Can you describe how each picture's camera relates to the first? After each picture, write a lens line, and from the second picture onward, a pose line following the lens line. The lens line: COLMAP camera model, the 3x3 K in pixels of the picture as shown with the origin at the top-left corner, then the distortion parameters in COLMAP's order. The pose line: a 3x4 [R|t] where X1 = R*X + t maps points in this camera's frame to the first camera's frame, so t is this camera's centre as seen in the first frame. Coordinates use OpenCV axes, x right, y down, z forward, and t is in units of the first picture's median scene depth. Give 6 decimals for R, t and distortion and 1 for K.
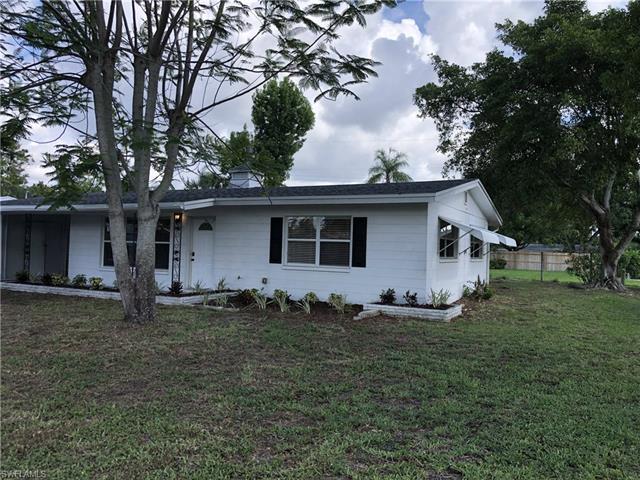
lens RADIAL K [[525.5, 0, 321.6], [0, 525.5, 239.5], [0, 0, 1]] dist [0.015402, -0.013394]
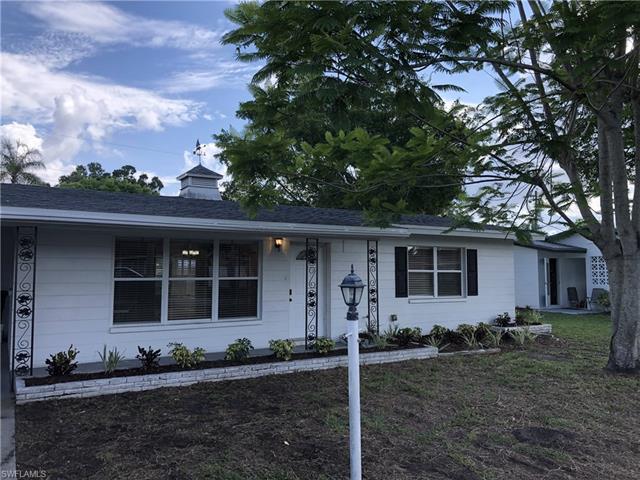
lens RADIAL K [[525.5, 0, 321.2], [0, 525.5, 239.7], [0, 0, 1]] dist [0.015402, -0.013394]
pose [[0.562608, 0.022632, 0.826414, -0.952038], [-0.006173, 0.999712, -0.023175, -0.033515], [-0.826701, 0.007937, 0.562586, 0.621976]]
